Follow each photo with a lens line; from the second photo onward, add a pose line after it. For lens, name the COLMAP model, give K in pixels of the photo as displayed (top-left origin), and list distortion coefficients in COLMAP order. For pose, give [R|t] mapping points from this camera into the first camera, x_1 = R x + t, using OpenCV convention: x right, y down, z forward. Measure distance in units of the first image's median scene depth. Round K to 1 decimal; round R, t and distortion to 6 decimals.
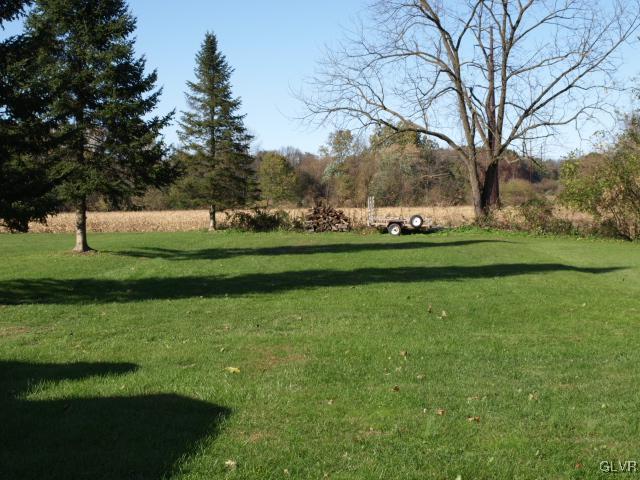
lens RADIAL K [[547.4, 0, 312.9], [0, 547.4, 236.4], [0, 0, 1]] dist [-0.069411, 0.081595]
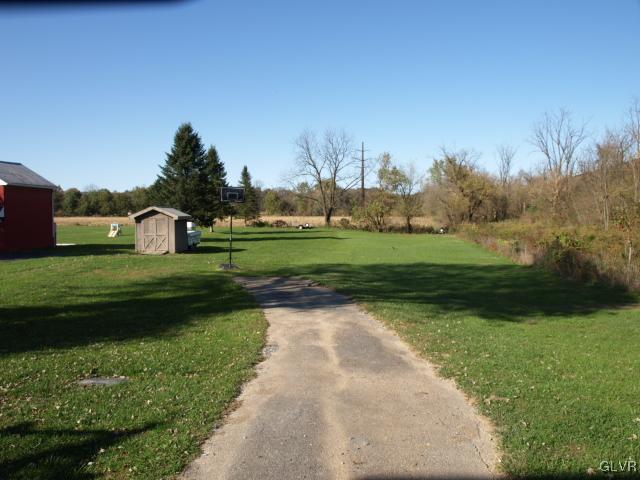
lens RADIAL K [[547.4, 0, 312.9], [0, 547.4, 236.4], [0, 0, 1]] dist [-0.069411, 0.081595]
pose [[0.998630, 0.018398, -0.048995, 0.495826], [-0.017560, 0.999693, 0.017478, -0.021247], [0.049302, -0.016594, 0.998646, -2.920528]]
